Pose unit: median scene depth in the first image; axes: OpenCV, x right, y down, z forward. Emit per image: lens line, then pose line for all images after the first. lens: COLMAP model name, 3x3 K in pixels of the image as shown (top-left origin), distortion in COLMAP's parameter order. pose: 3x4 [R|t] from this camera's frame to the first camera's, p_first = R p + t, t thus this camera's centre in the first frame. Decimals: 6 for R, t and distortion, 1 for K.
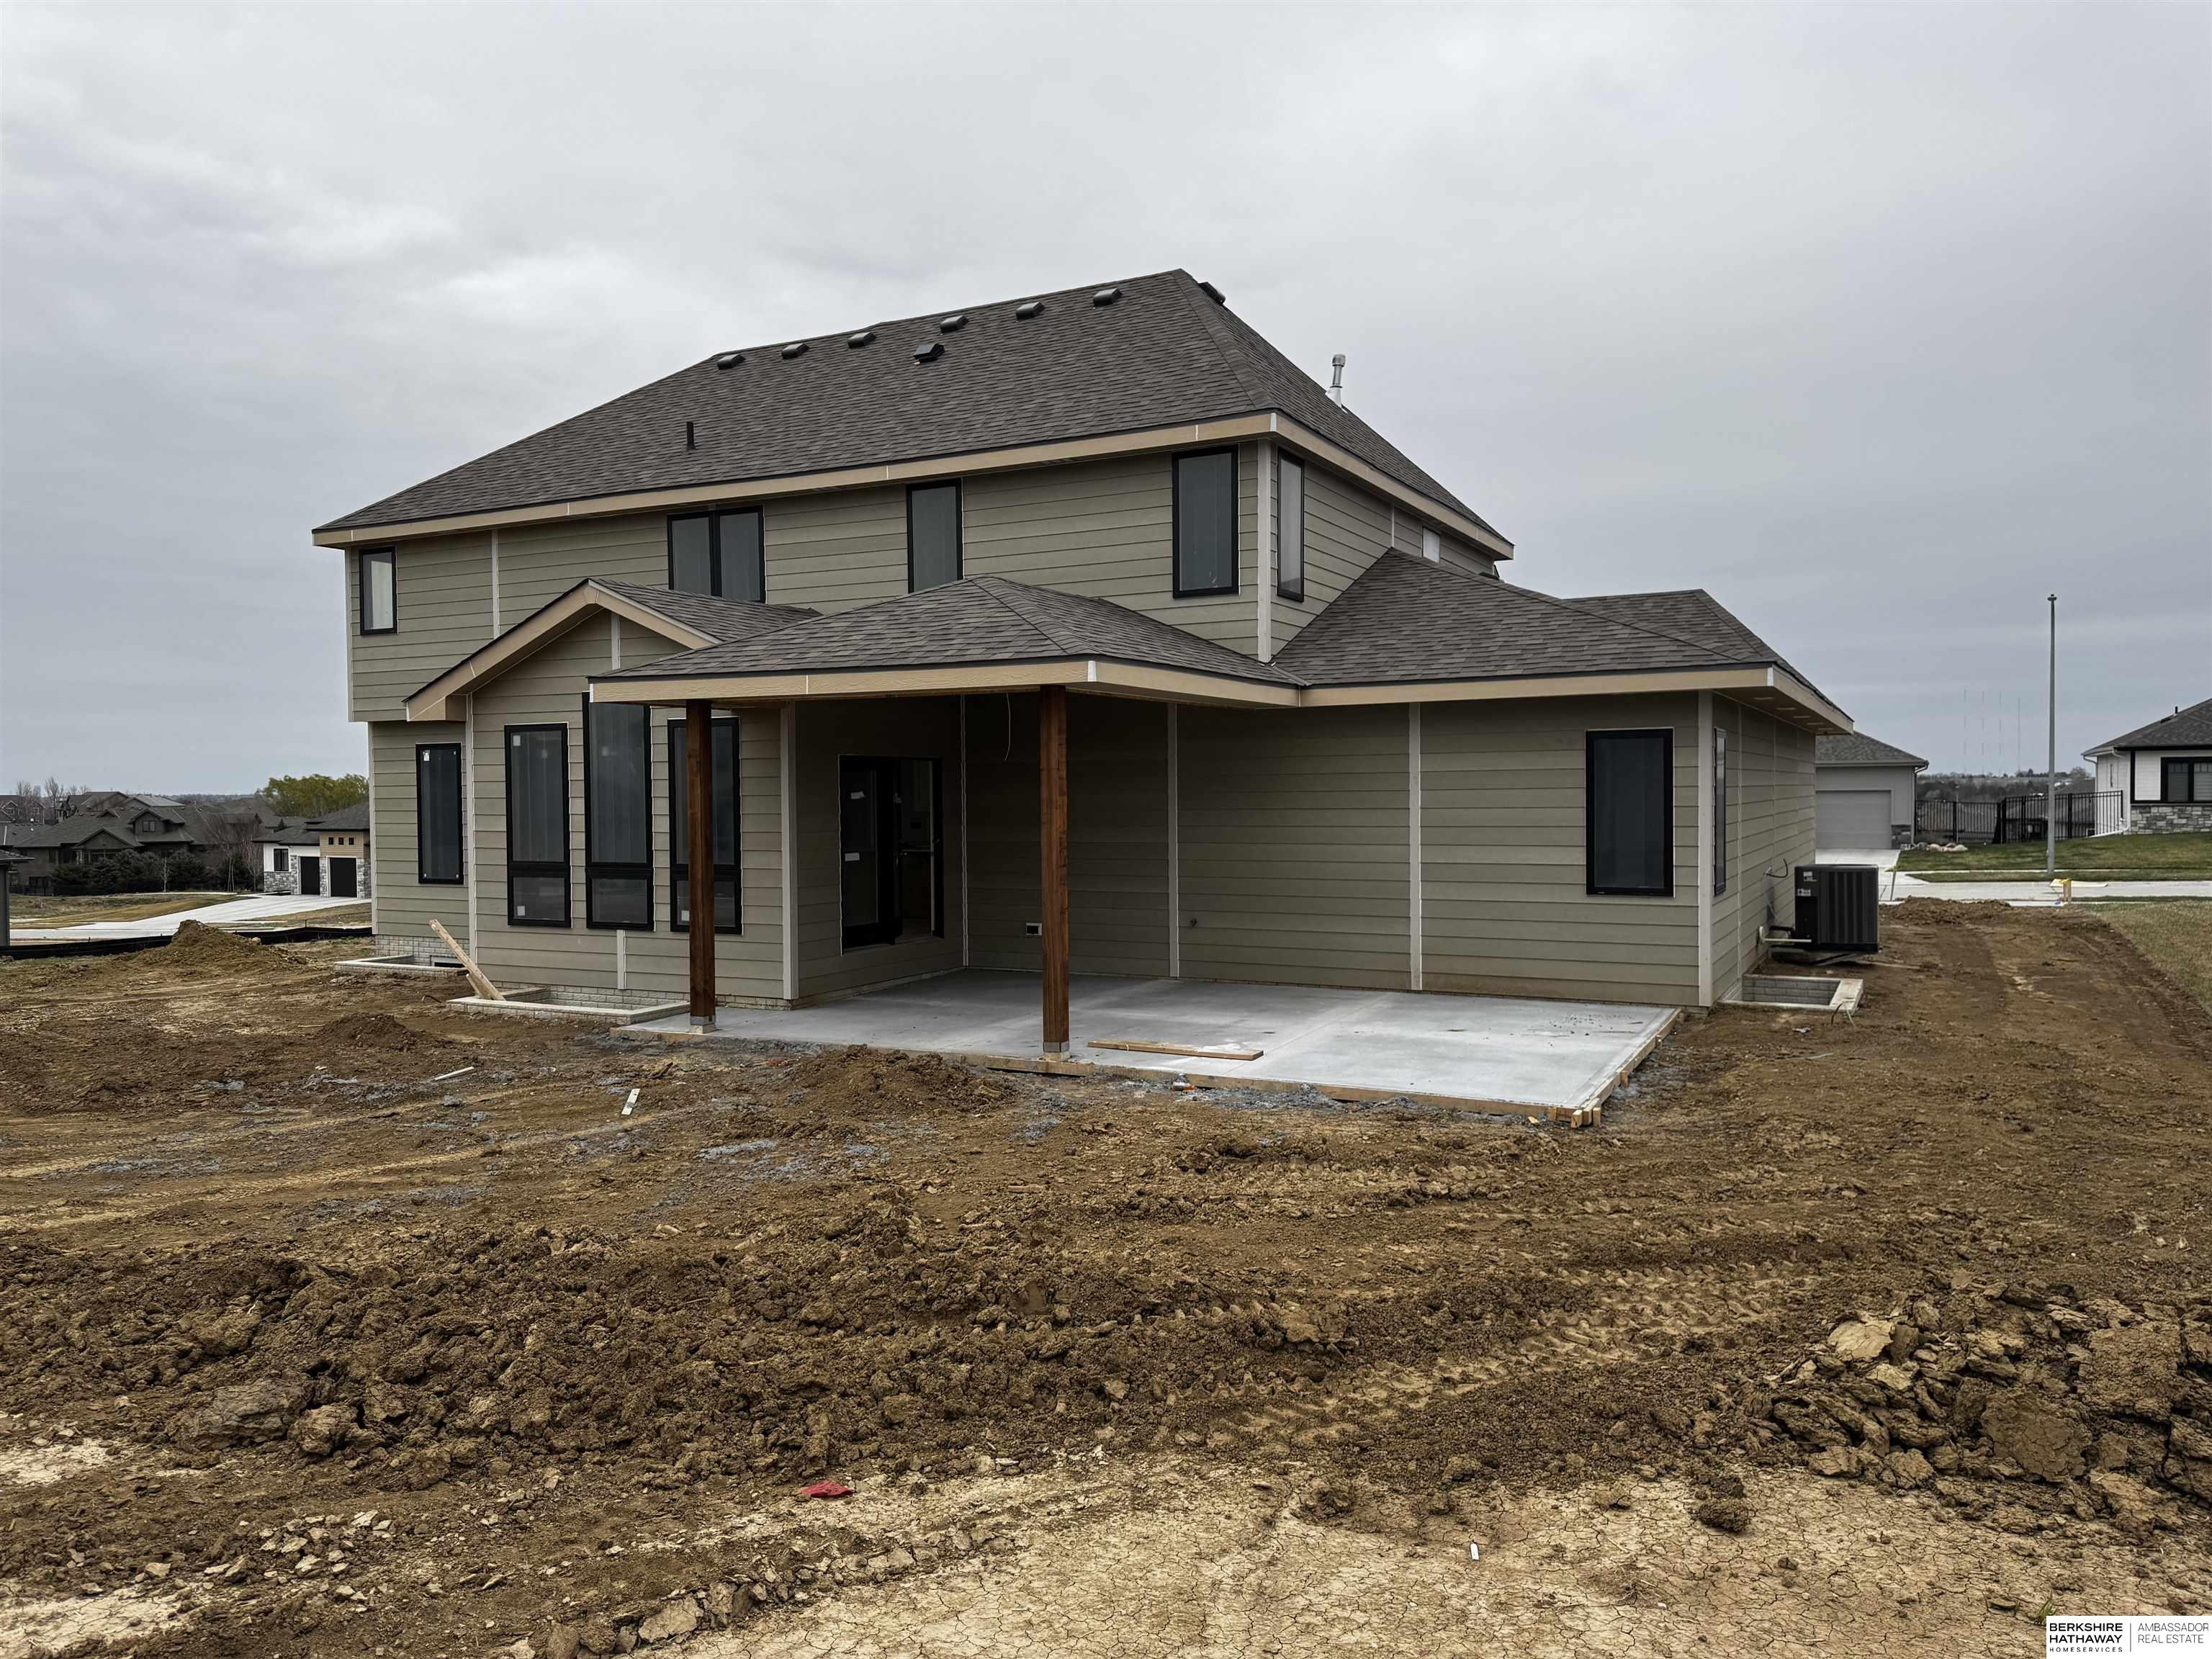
lens RADIAL K [[1552.7, 0, 1125.5], [0, 1552.7, 821.8], [0, 0, 1]] dist [0.059838, -0.071896]
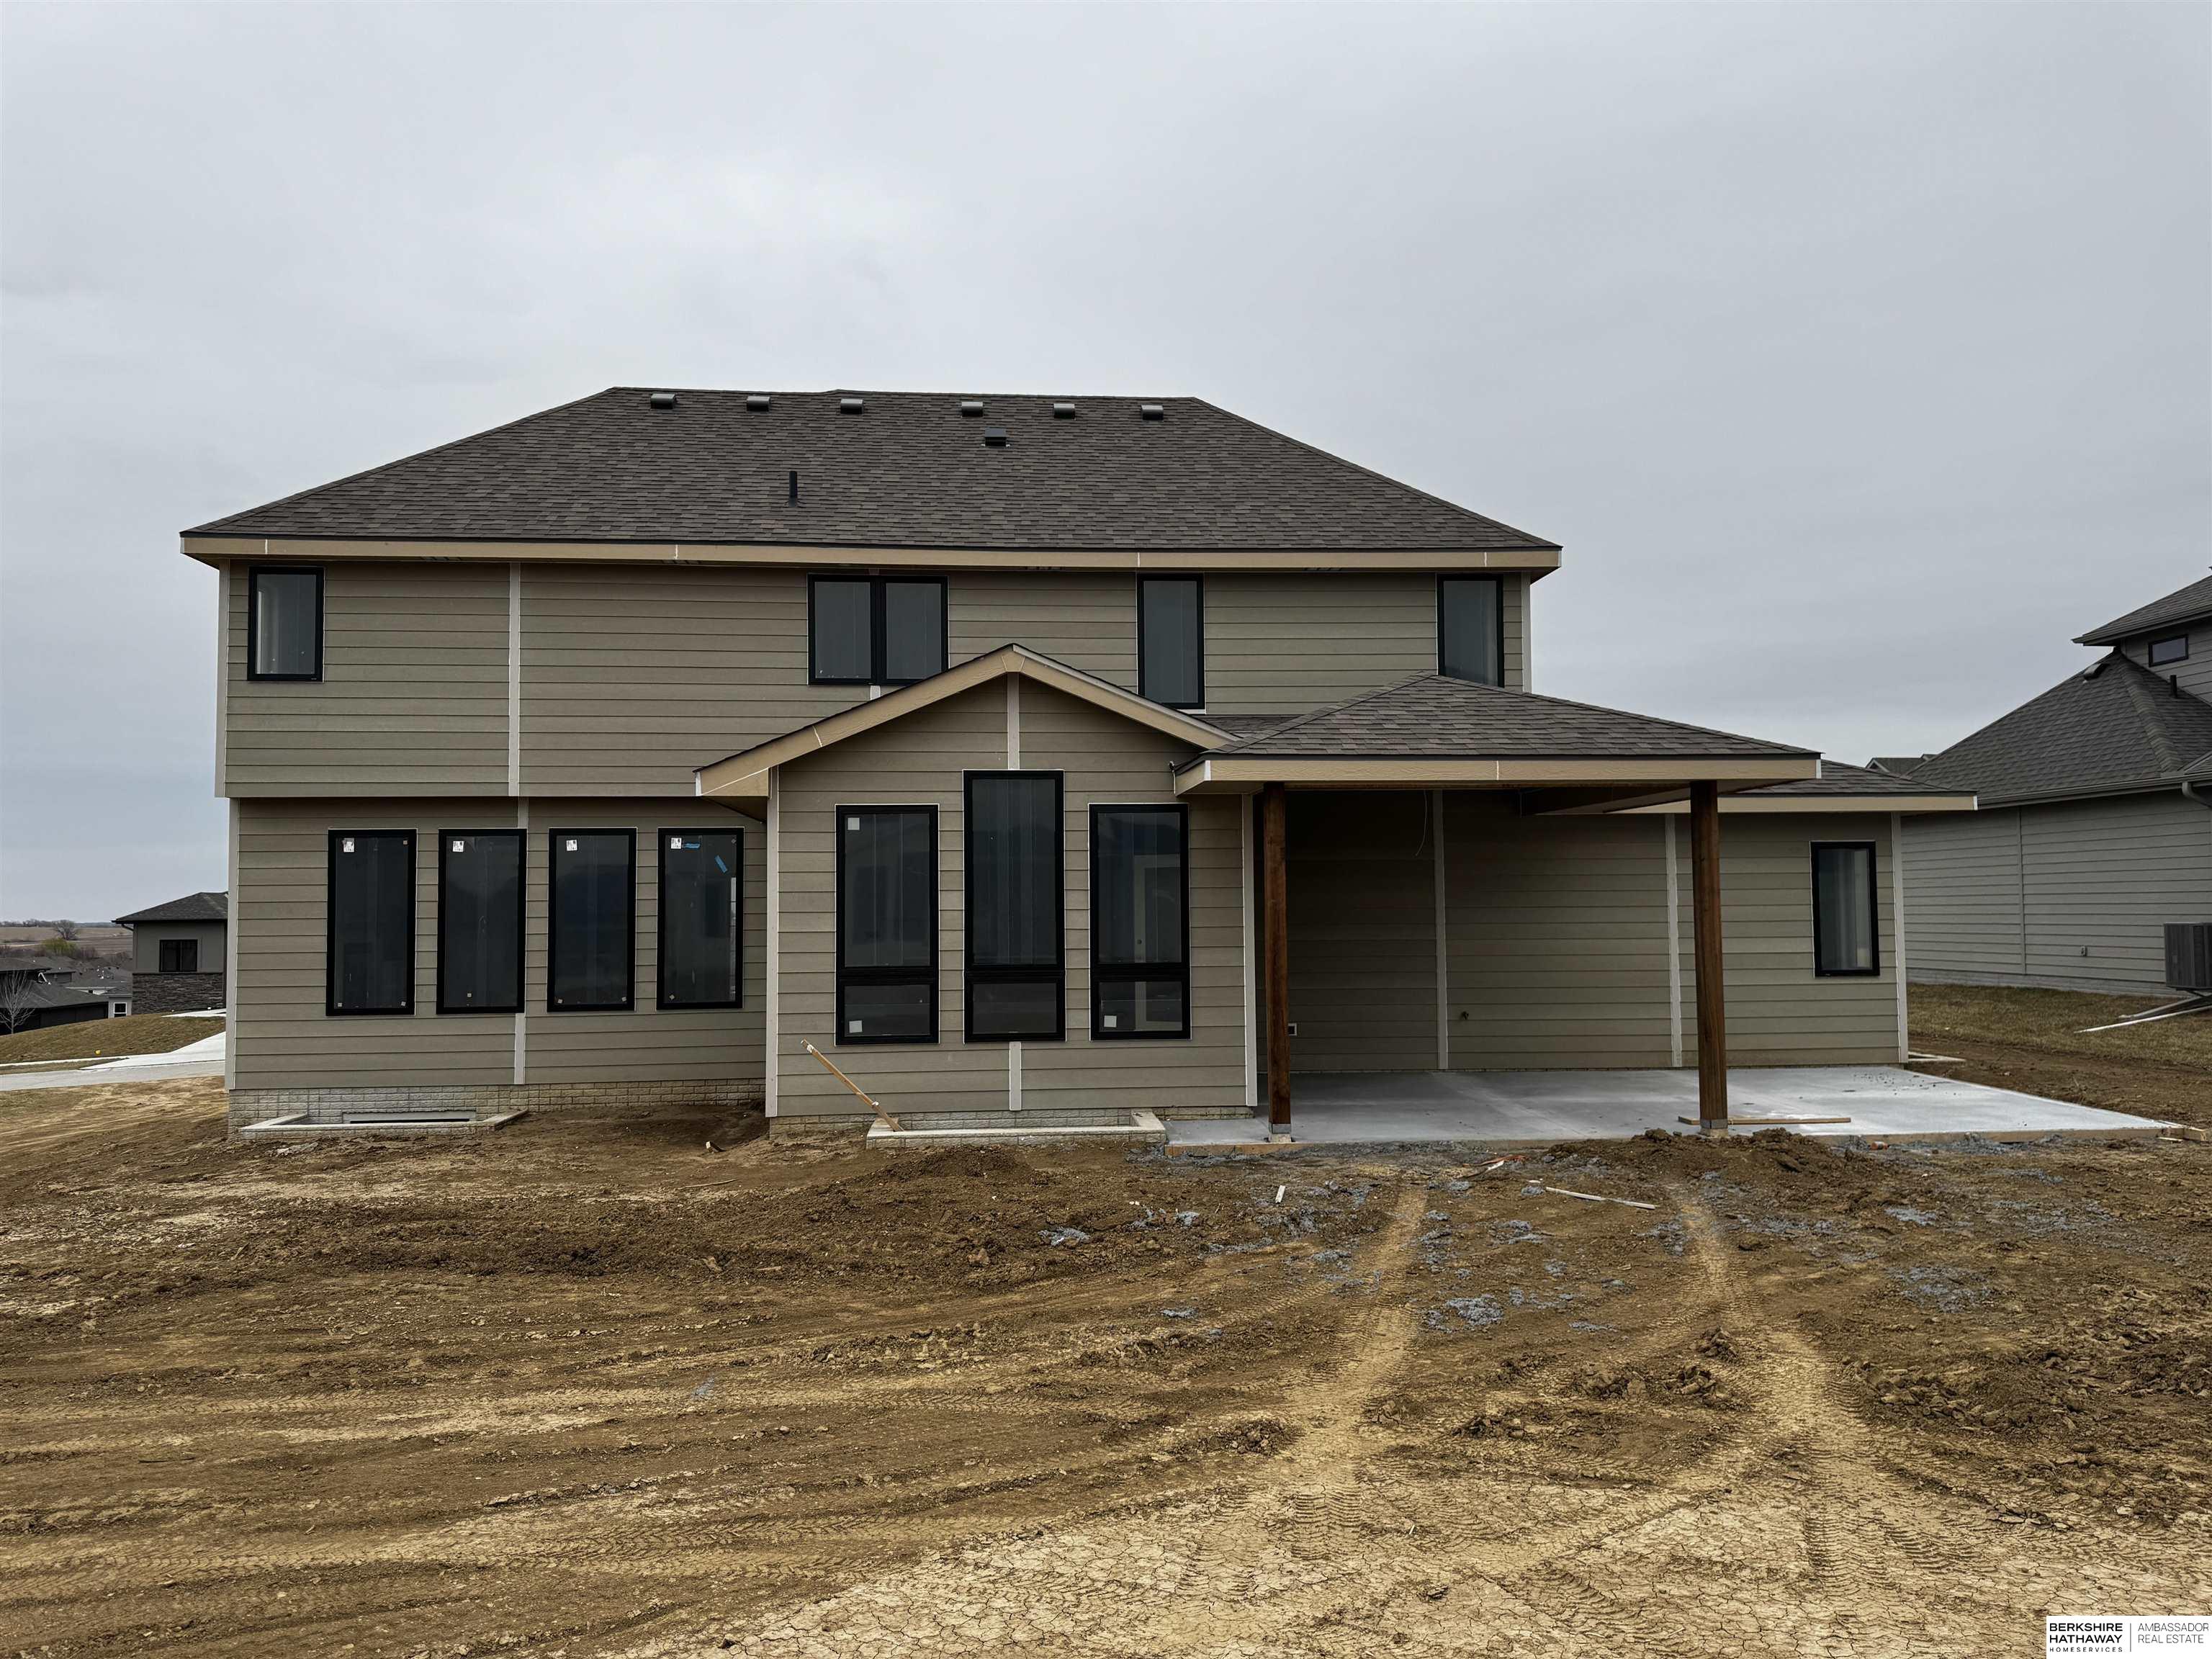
lens RADIAL K [[1552.7, 0, 1104.8], [0, 1552.7, 839.3], [0, 0, 1]] dist [0.059838, -0.071896]
pose [[0.851679, 0.027396, 0.523347, -0.719716], [0.011468, 0.997419, -0.070876, 0.017673], [-0.523938, 0.066366, 0.849167, 0.221137]]
